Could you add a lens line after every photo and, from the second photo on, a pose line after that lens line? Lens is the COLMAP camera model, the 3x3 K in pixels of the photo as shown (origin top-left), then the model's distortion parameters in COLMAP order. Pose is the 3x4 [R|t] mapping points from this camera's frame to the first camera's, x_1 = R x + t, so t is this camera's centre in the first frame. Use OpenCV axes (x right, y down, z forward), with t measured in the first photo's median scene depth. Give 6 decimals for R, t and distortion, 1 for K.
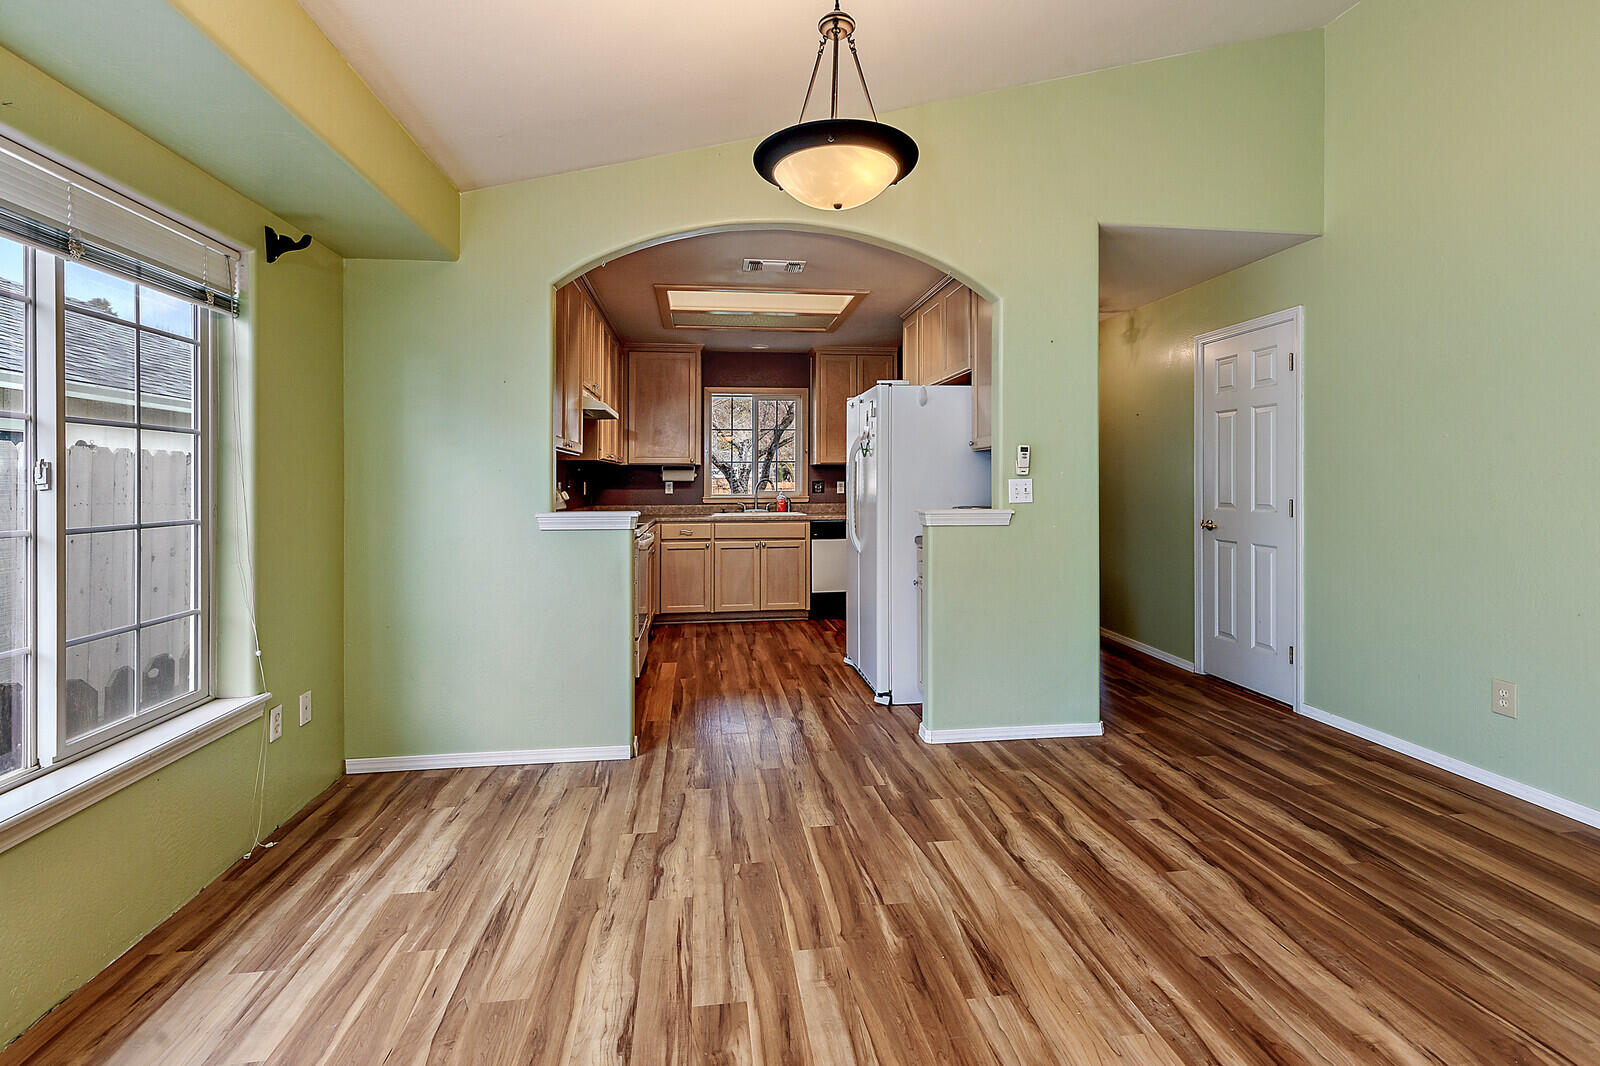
lens RADIAL K [[746.4, 0, 796.8], [0, 746.4, 481.8], [0, 0, 1]] dist [0.005013, 0.000278]
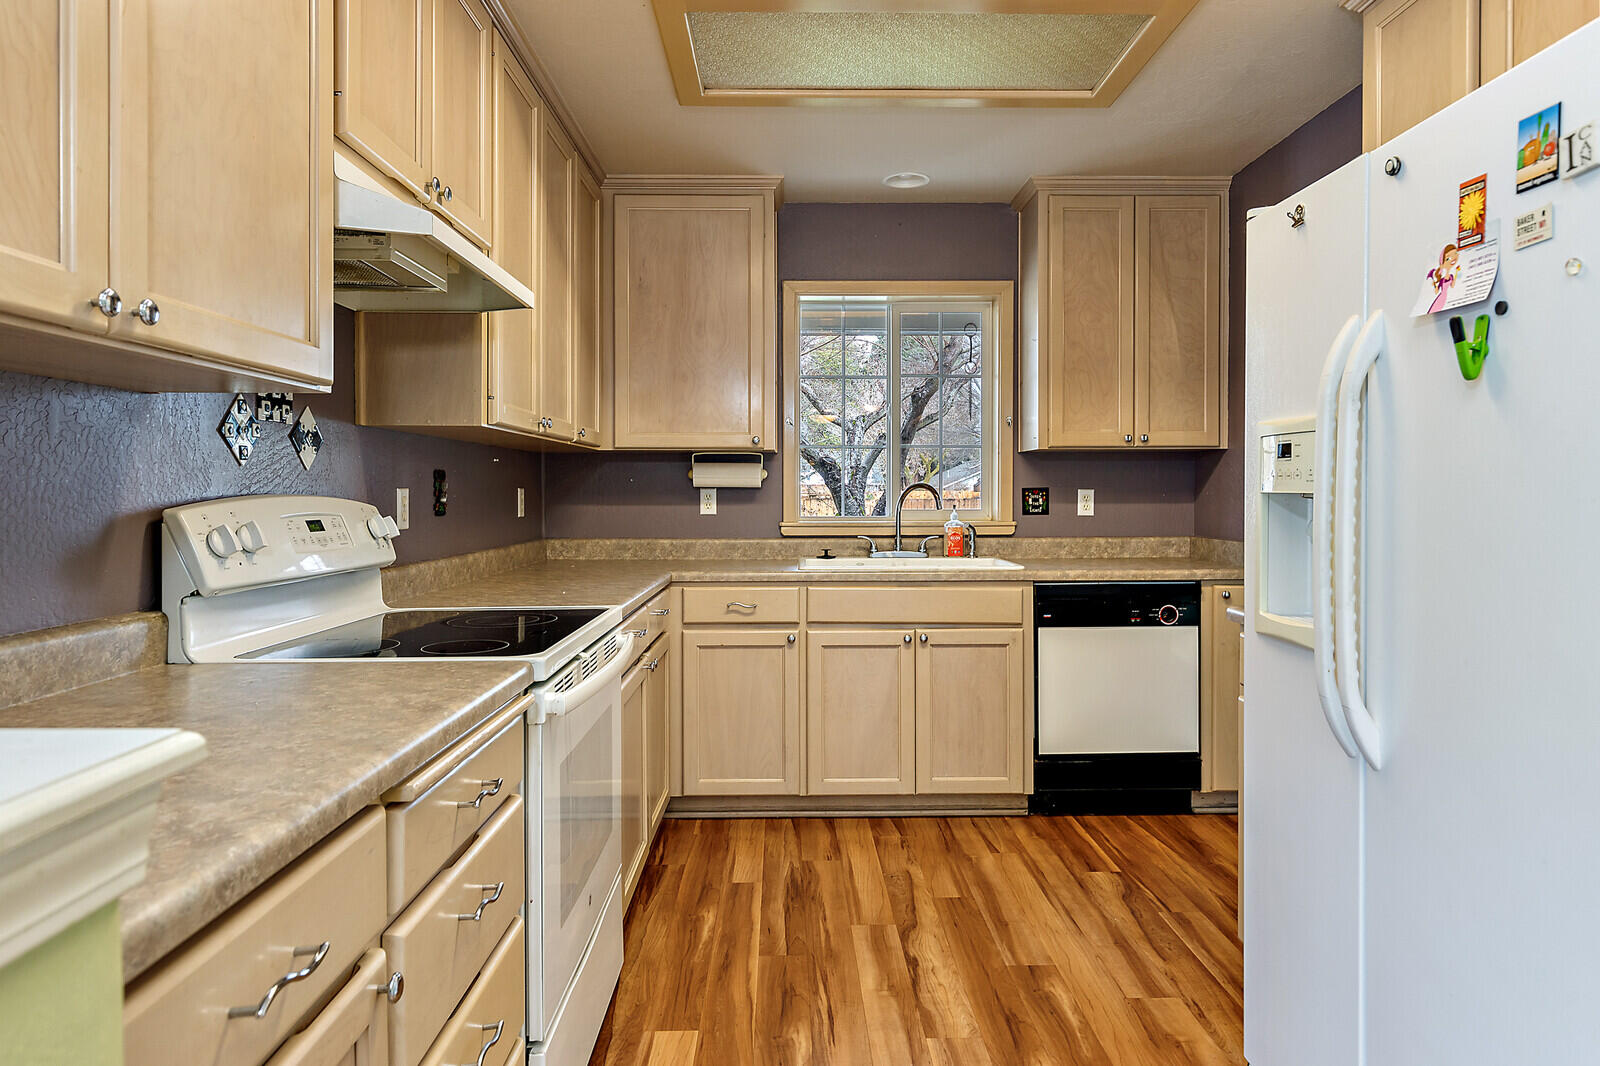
lens RADIAL K [[950.4, 0, 801.9], [0, 950.4, 492.3], [0, 0, 1]] dist [-0.000883, 0.000000]
pose [[0.993768, 0.001557, -0.111459, -0.113105], [-0.001273, 0.999996, 0.002616, 0.001313], [0.111463, -0.002458, 0.993766, 0.986231]]
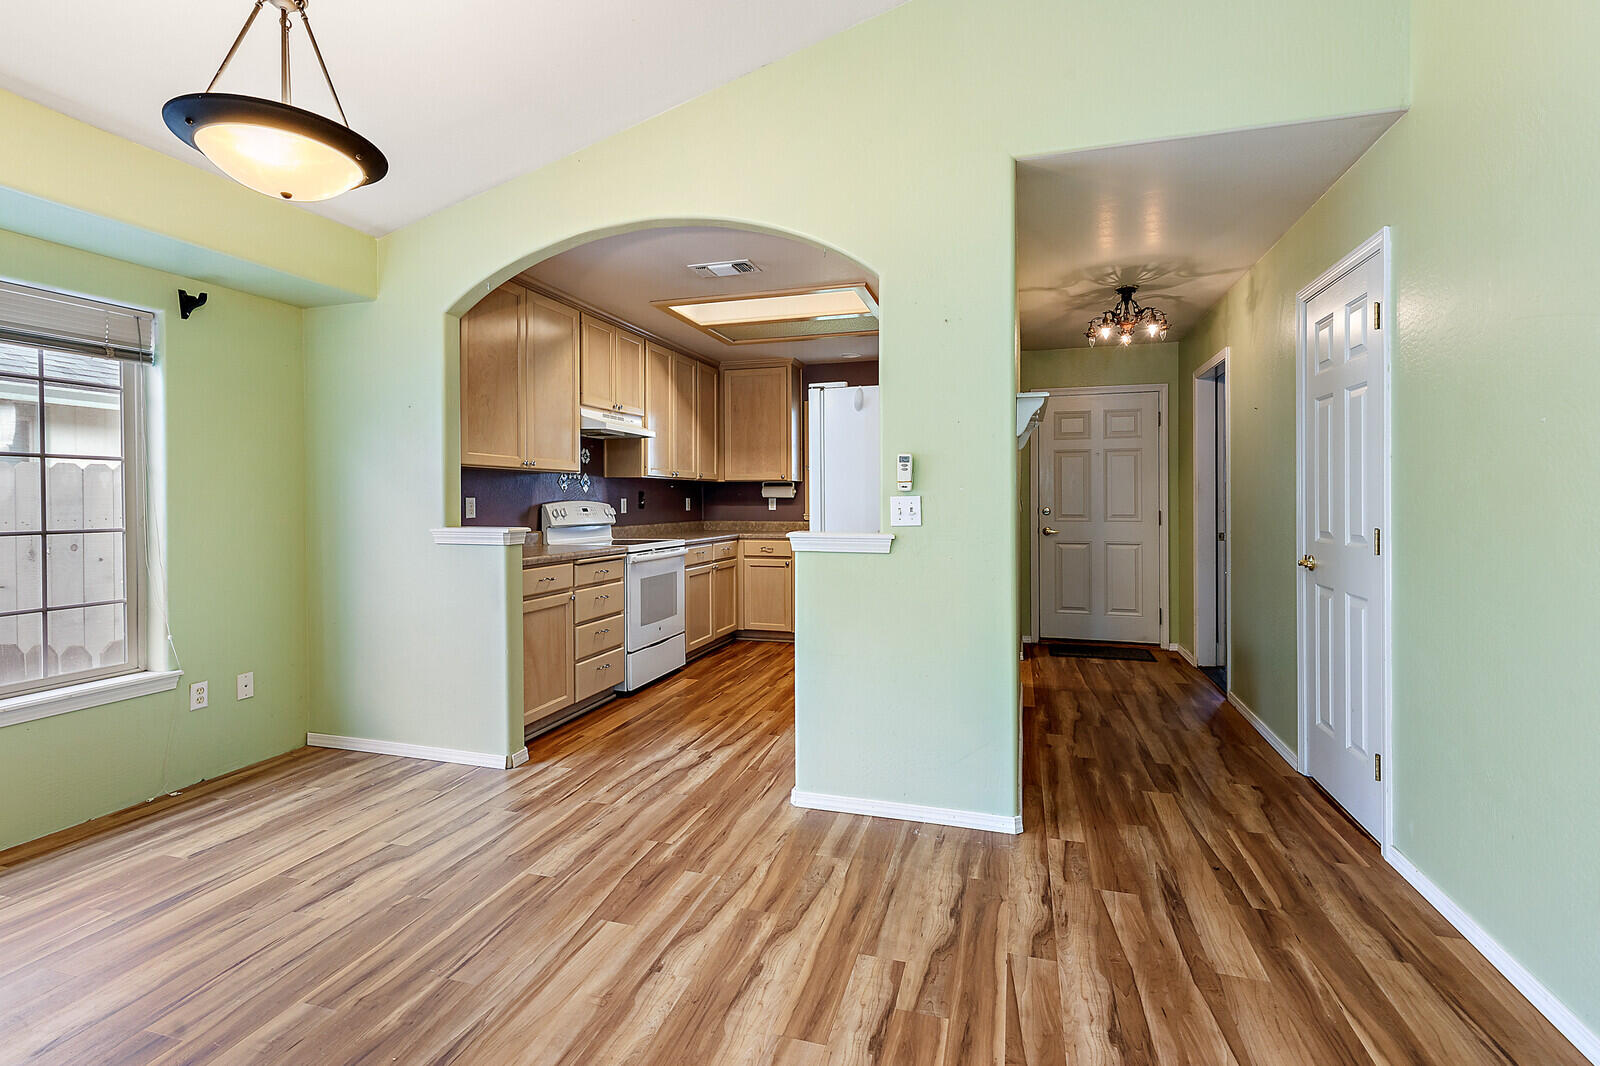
lens RADIAL K [[734.9, 0, 796.8], [0, 734.9, 503.6], [0, 0, 1]] dist [0.002991, 0.000363]
pose [[0.910859, 0.005214, -0.412686, 0.610698], [-0.002028, 0.999965, 0.008159, -0.002490], [0.412714, -0.006595, 0.910837, 0.274492]]
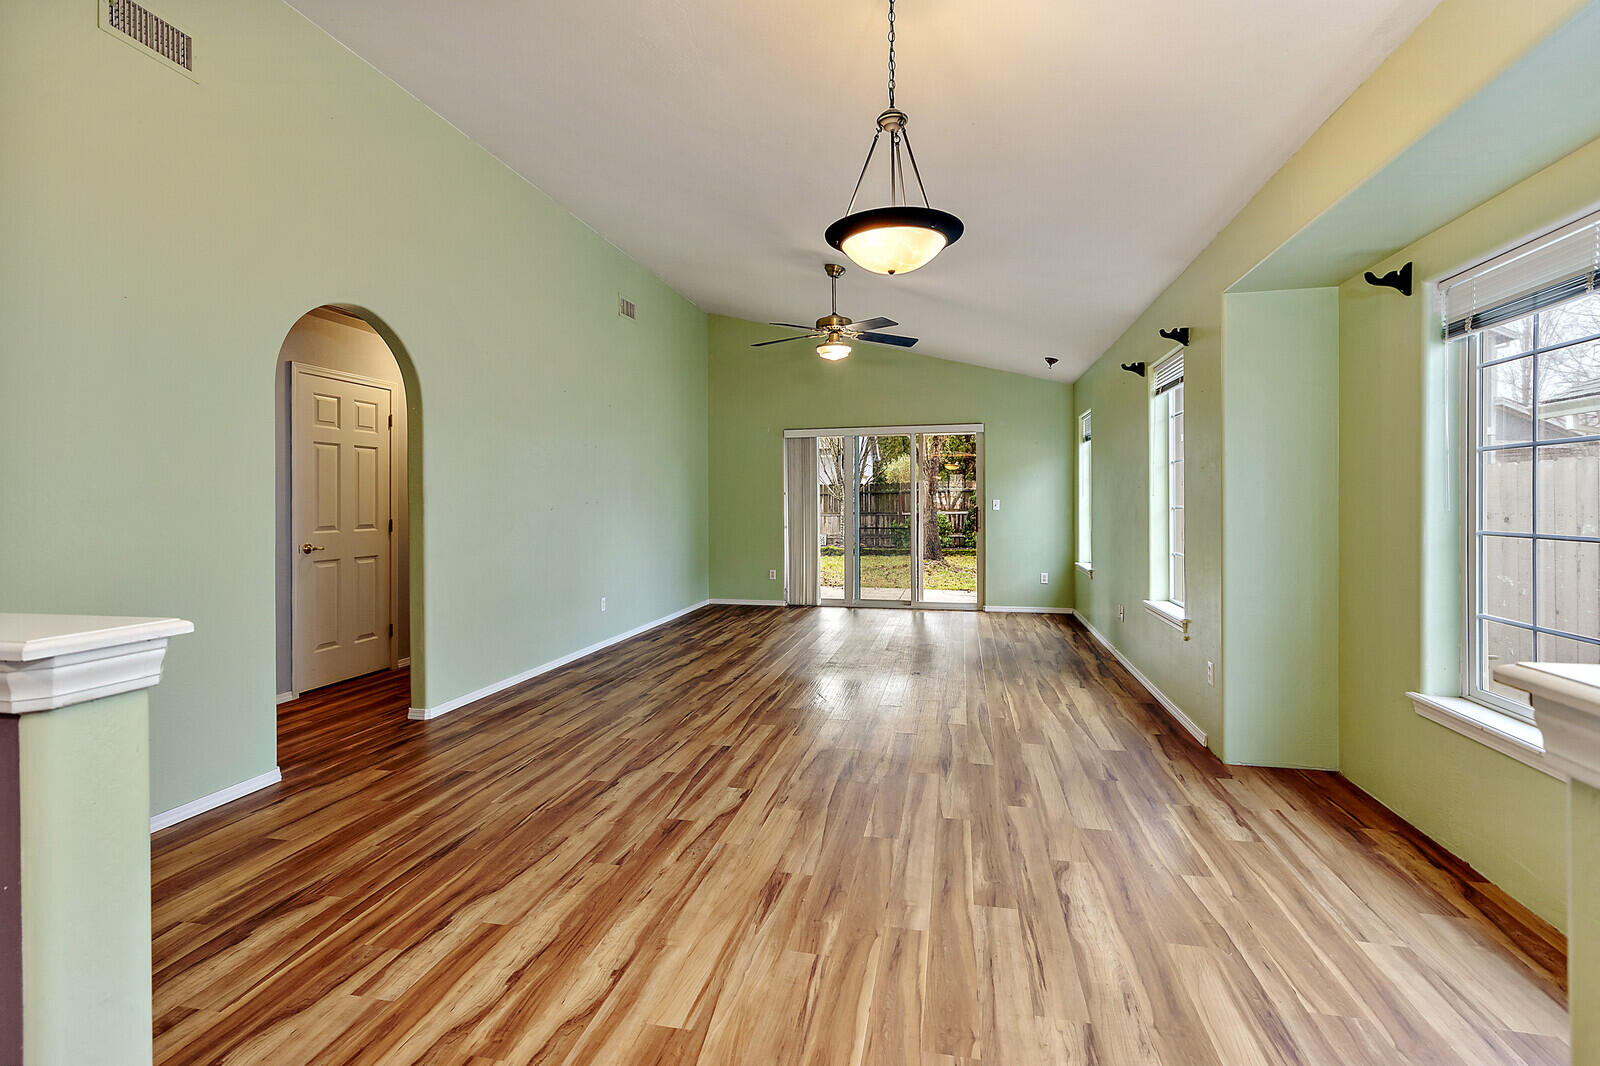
lens RADIAL K [[734.9, 0, 796.8], [0, 734.9, 503.6], [0, 0, 1]] dist [0.002991, 0.000363]
pose [[-0.940603, 0.011073, 0.339329, -0.127808], [0.011717, 0.999931, -0.000151, 0.001098], [-0.339307, 0.003834, -0.940668, 1.347038]]
